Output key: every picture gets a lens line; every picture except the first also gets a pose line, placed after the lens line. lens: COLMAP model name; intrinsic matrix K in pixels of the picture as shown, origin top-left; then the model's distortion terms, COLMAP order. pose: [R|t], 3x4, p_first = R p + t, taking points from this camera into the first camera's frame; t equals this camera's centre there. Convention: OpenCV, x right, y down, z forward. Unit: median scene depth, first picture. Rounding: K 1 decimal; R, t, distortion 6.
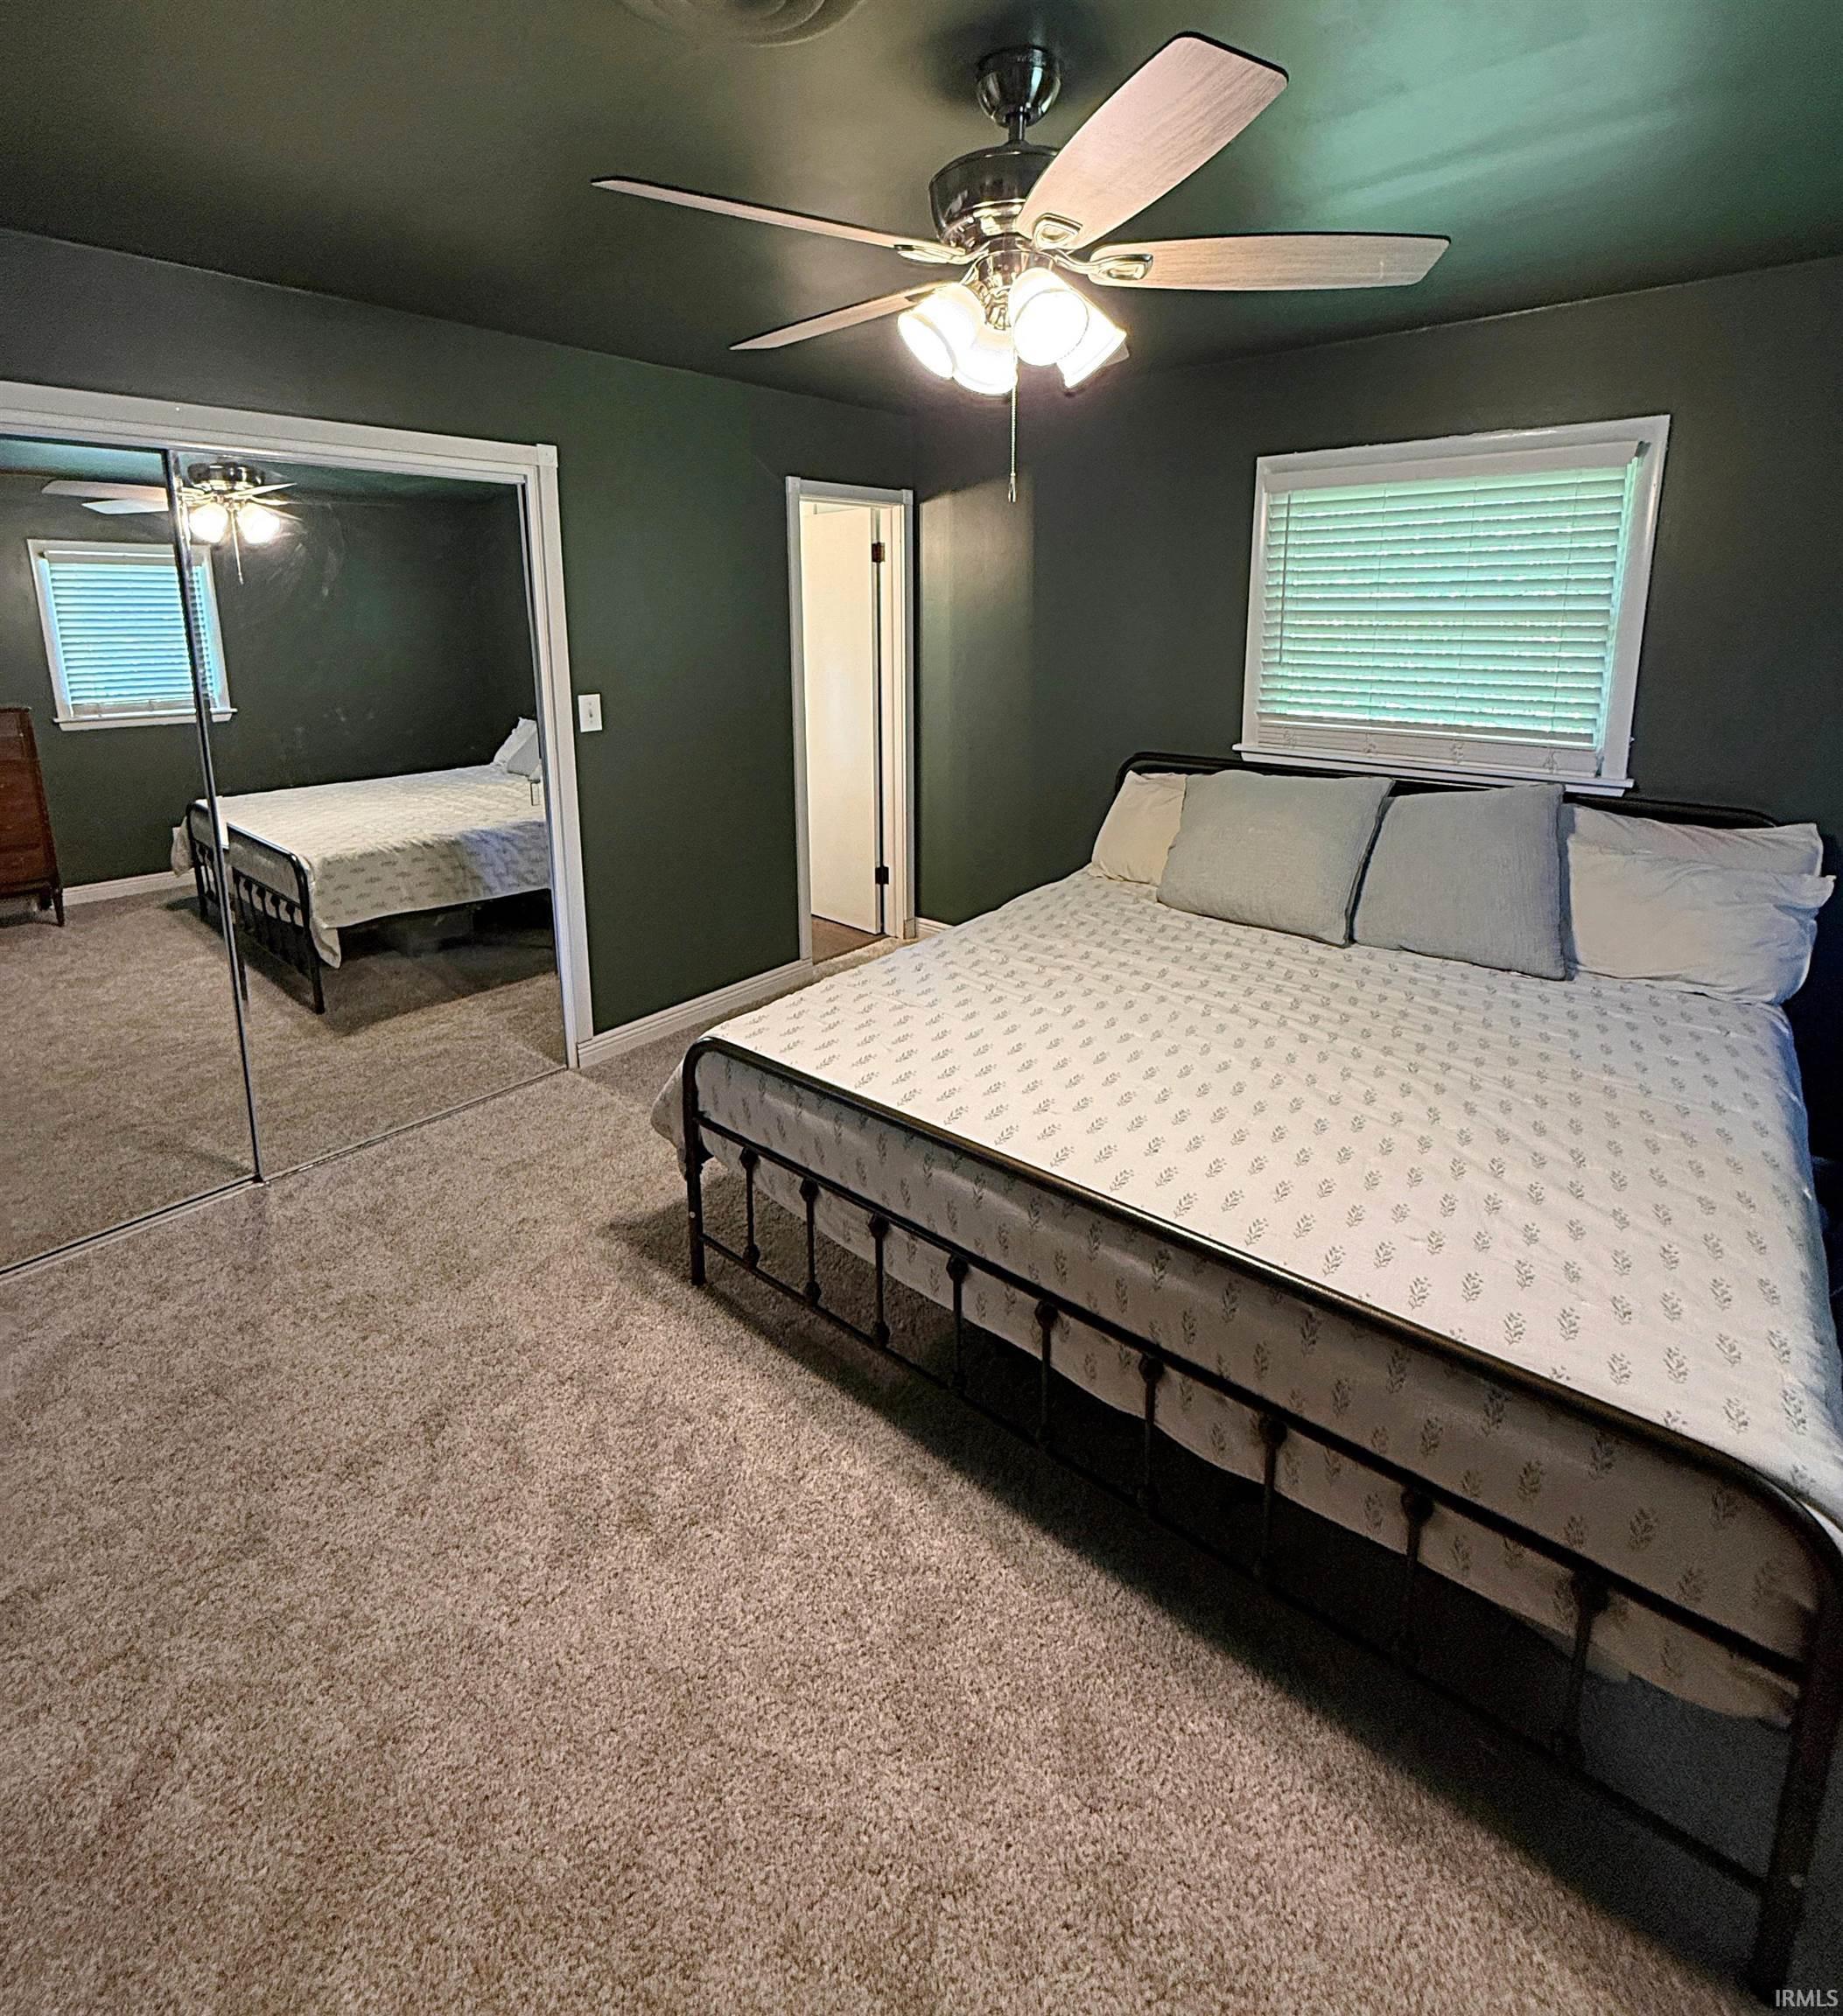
lens RADIAL K [[1457.3, 0, 922.5], [0, 1457.3, 1006.0], [0, 0, 1]] dist [0.000703, -0.000783]
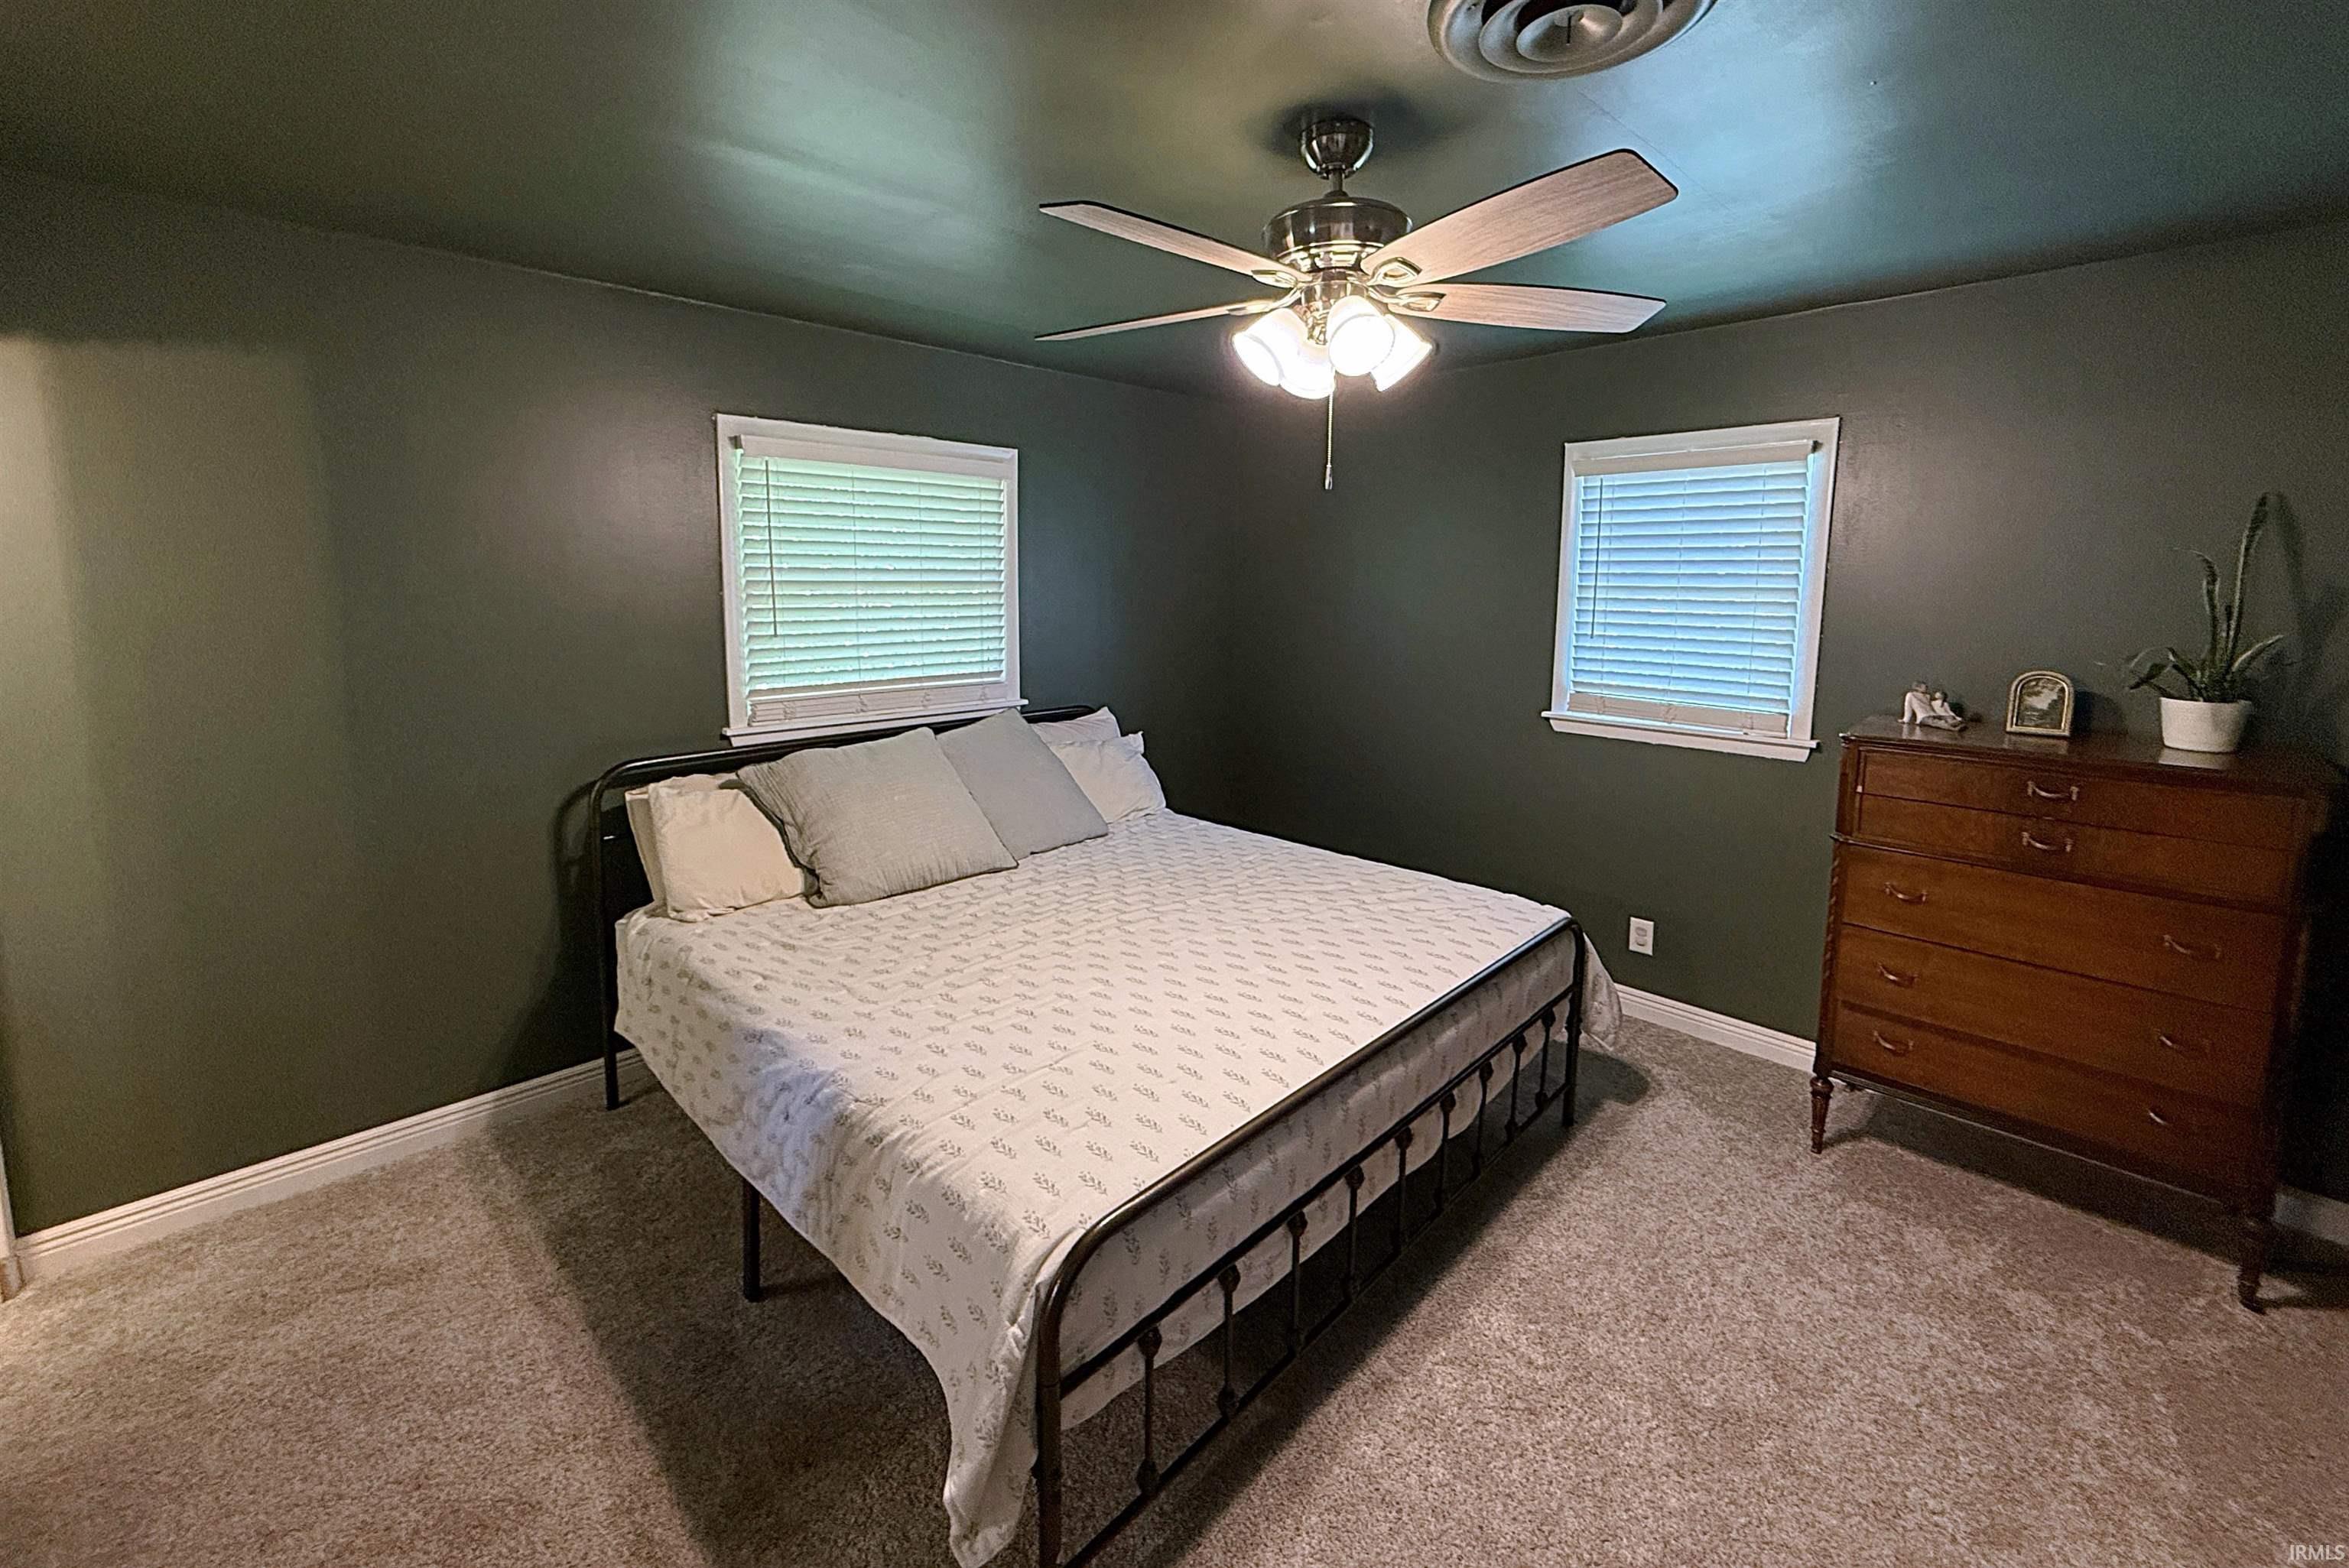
lens RADIAL K [[1274.0, 0, 1174.4], [0, 1274.0, 785.9], [0, 0, 1]] dist [-0.000910, 0.000068]
pose [[-0.264795, -0.151521, 0.952326, -0.767838], [0.249179, 0.943286, 0.219367, -0.322017], [-0.931554, 0.295387, -0.212022, 1.196417]]
